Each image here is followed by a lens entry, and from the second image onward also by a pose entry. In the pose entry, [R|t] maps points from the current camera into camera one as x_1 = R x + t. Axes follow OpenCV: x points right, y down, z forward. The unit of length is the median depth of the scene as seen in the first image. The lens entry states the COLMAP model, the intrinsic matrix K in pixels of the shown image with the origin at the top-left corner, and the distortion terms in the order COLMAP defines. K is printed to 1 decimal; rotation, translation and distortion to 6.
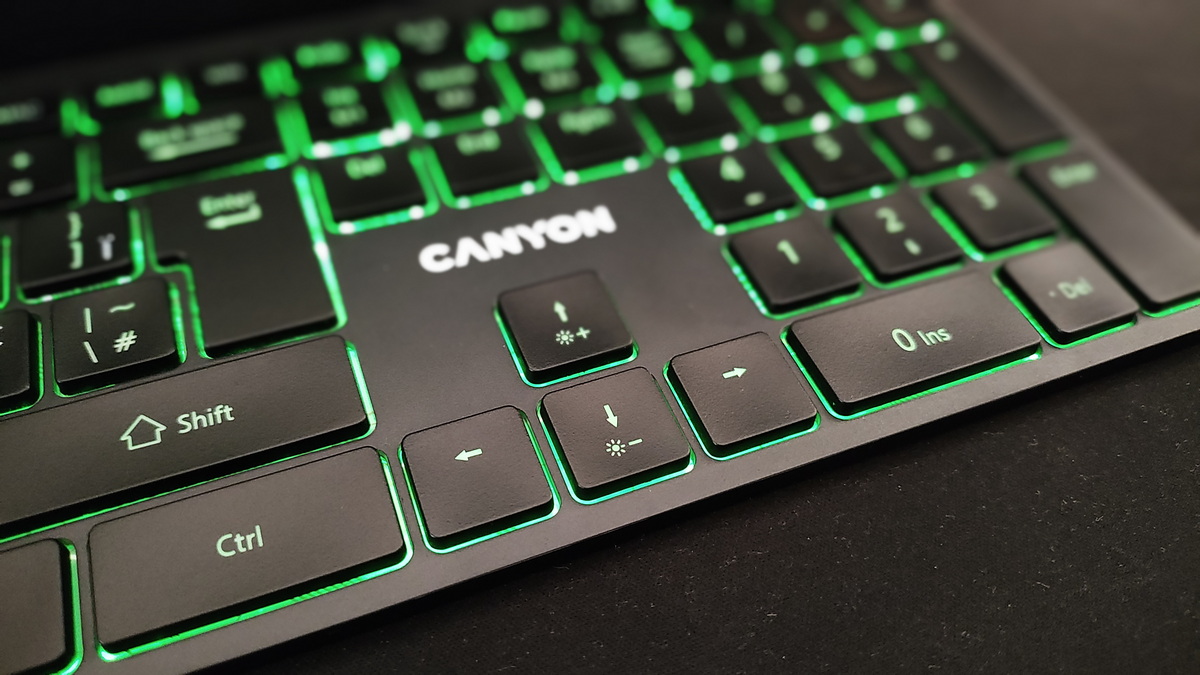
lens RADIAL K [[904.4, 0, 600.0], [0, 904.4, 337.5], [0, 0, 1]] dist [0.004066, -0.122524]
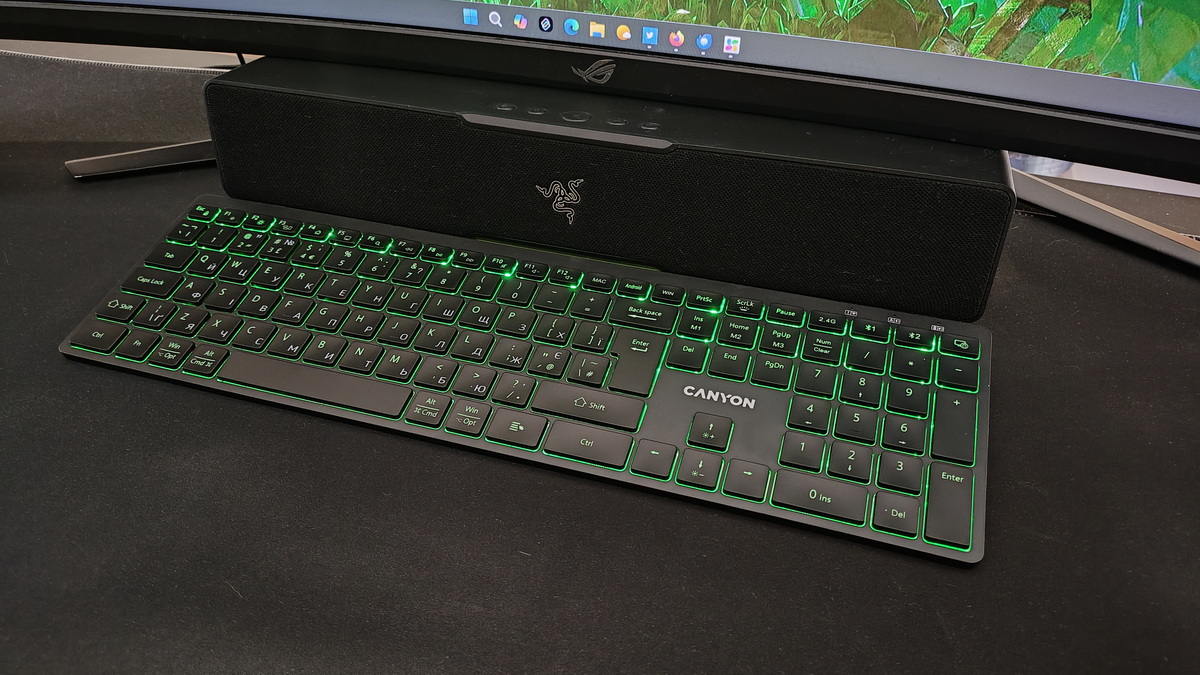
lens RADIAL K [[904.4, 0, 600.0], [0, 904.4, 337.5], [0, 0, 1]] dist [-0.004023, -0.002423]
pose [[0.761045, 0.400612, -0.510216, 1.046875], [-0.420959, 0.903417, 0.081438, -0.371991], [0.493562, 0.152802, 0.856182, -1.693072]]
